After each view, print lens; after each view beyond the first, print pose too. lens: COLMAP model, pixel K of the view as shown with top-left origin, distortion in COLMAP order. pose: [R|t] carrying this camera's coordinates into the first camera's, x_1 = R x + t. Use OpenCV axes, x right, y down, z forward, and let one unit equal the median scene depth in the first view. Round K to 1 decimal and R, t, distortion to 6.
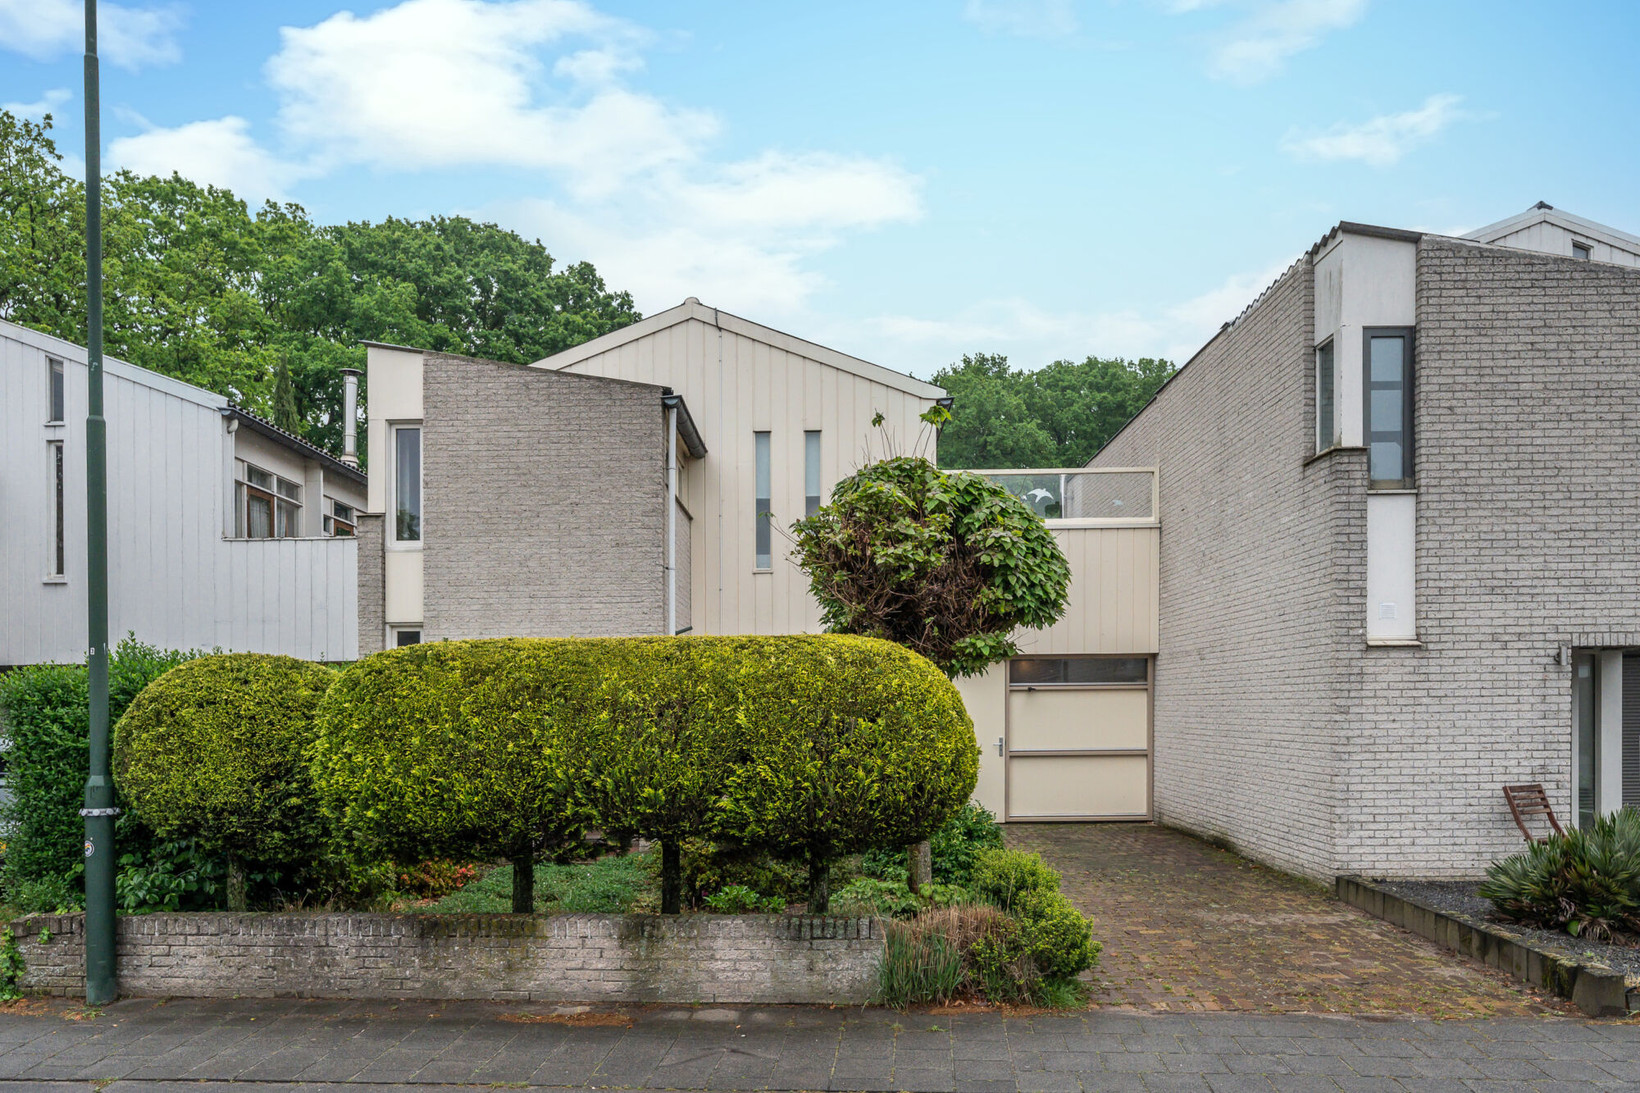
lens RADIAL K [[1155.3, 0, 822.8], [0, 1155.3, 658.4], [0, 0, 1]] dist [0.000553, -0.001142]
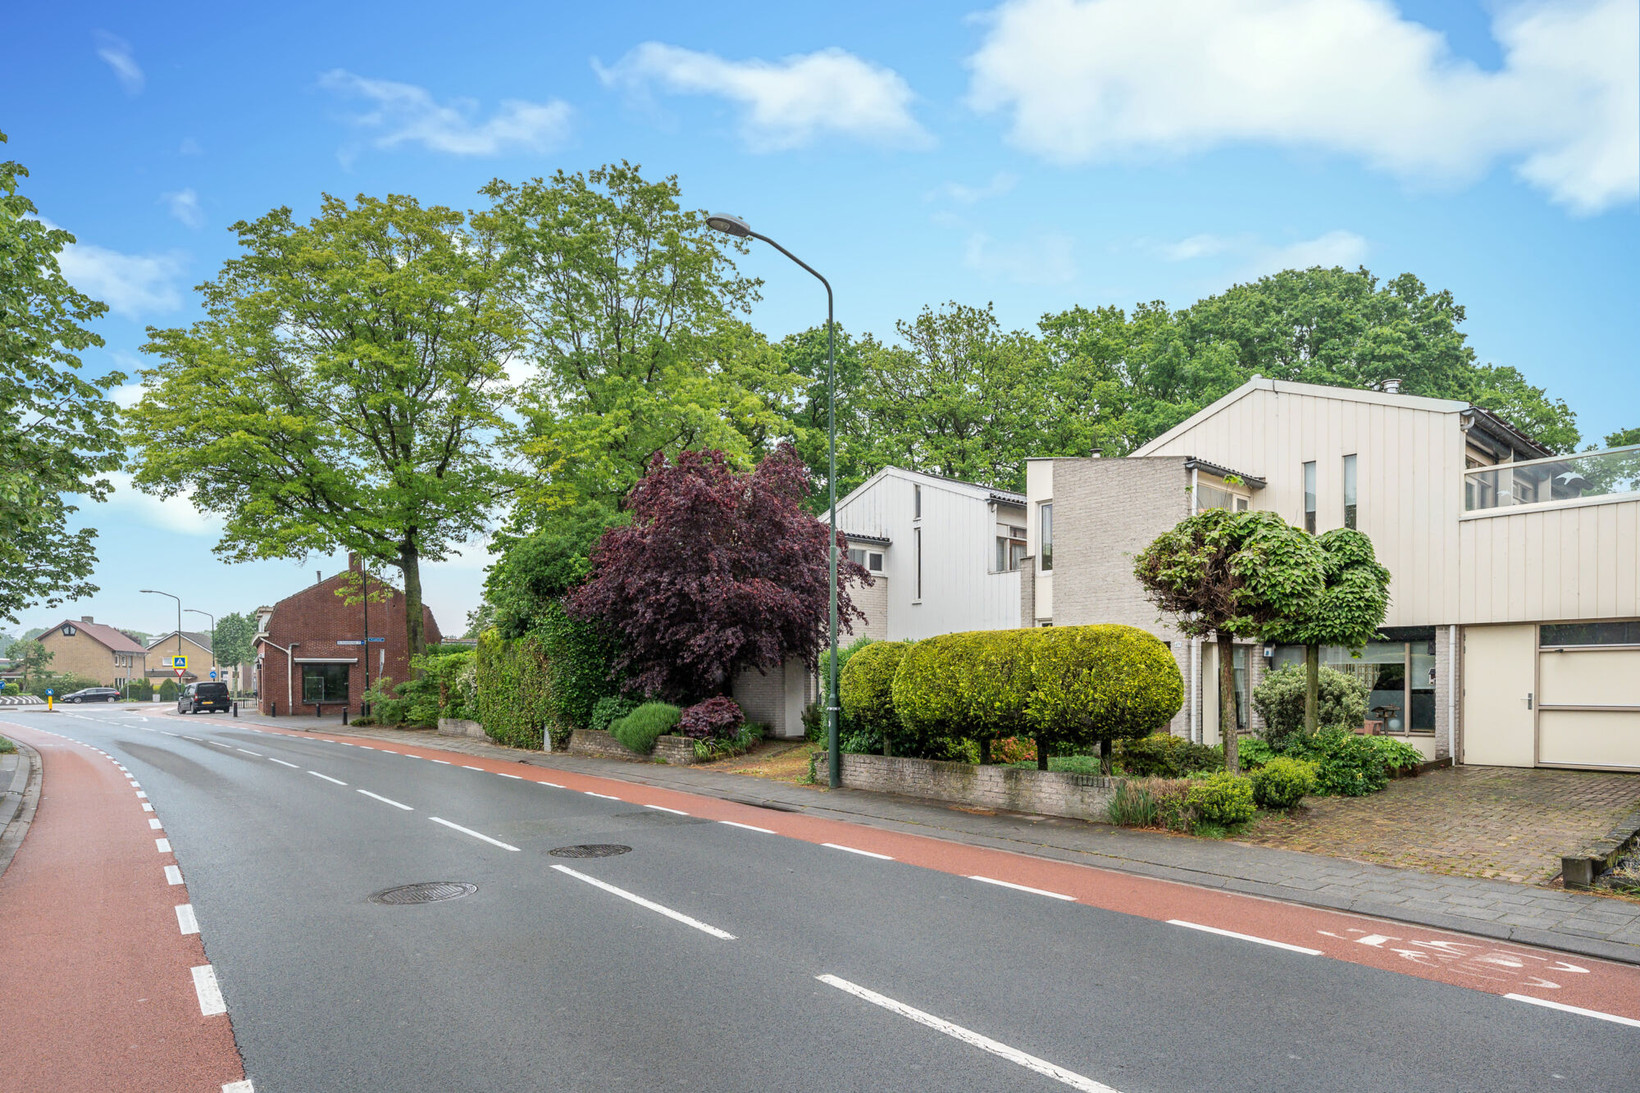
lens RADIAL K [[951.8, 0, 820.0], [0, 951.8, 546.5], [0, 0, 1]] dist [-0.001192, 0.000365]
pose [[0.670521, -0.097658, -0.735435, 0.785677], [0.030401, 0.994083, -0.104286, 0.000929], [0.741268, 0.047567, 0.669522, -0.345921]]
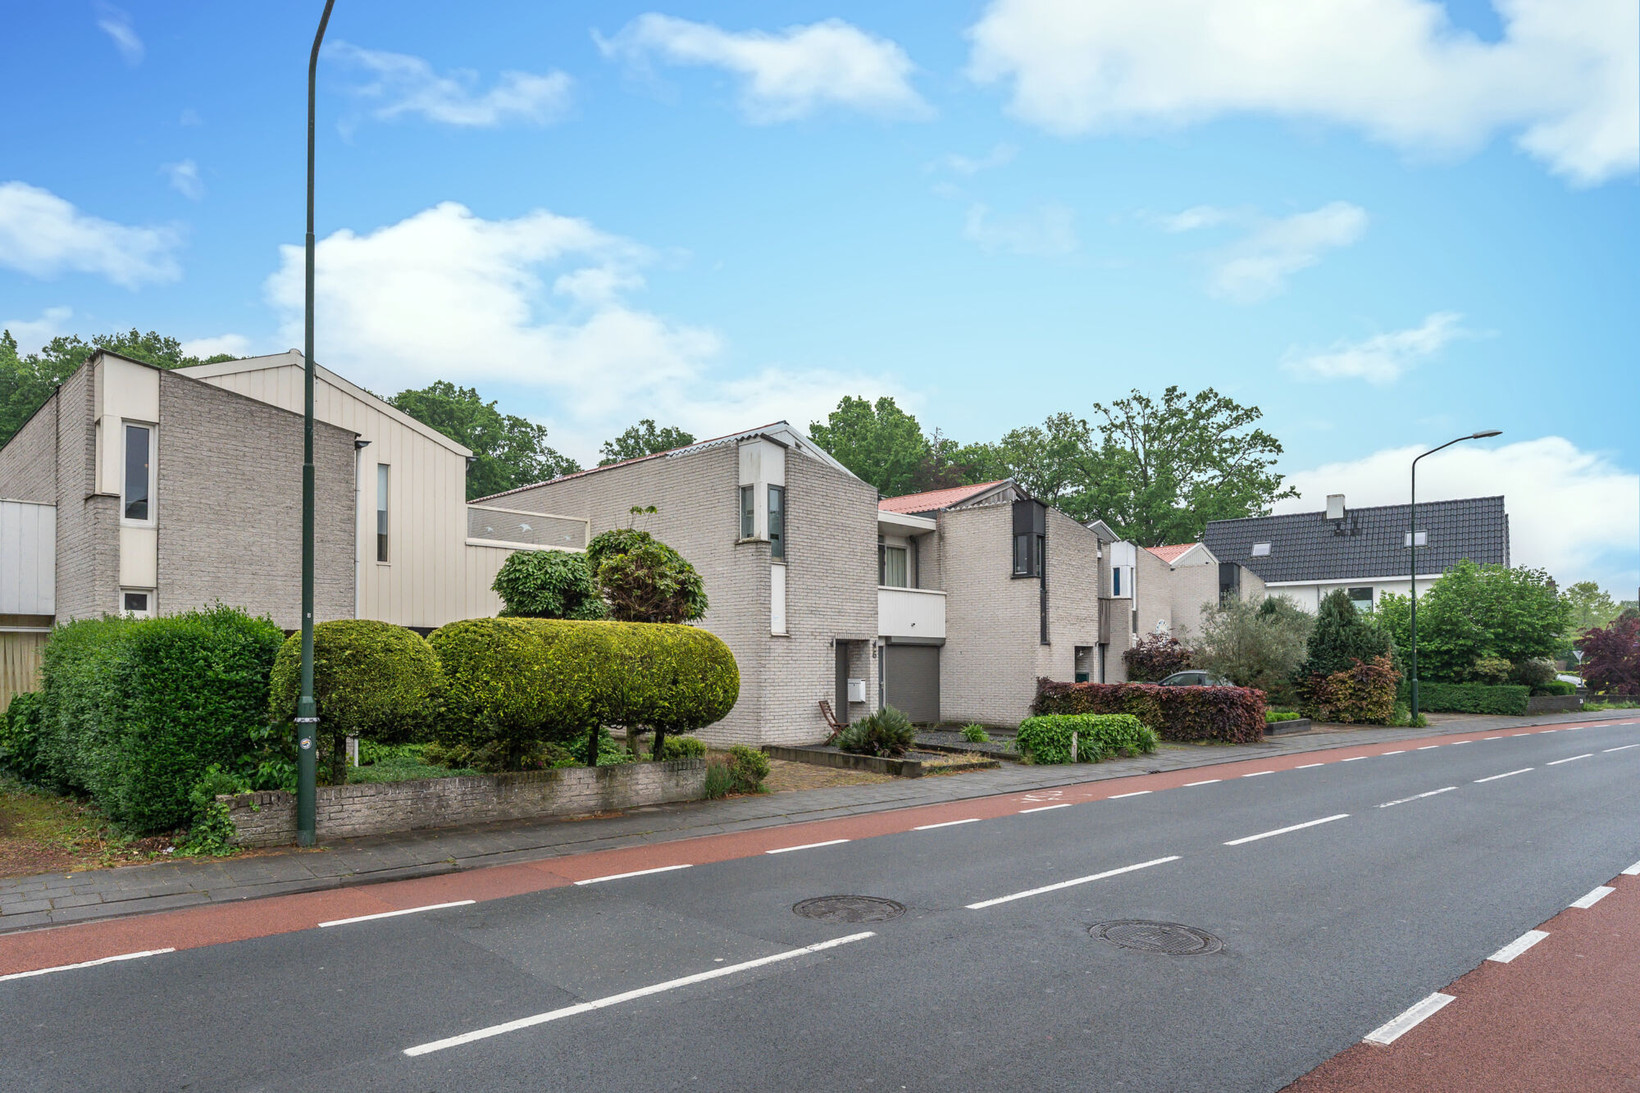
lens RADIAL K [[954.7, 0, 791.0], [0, 954.7, 520.7], [0, 0, 1]] dist [-0.001304, -0.000351]
pose [[0.696294, 0.118922, 0.707836, -1.009020], [-0.036582, 0.990777, -0.130473, 0.010322], [-0.716824, 0.064953, 0.694222, -0.336034]]
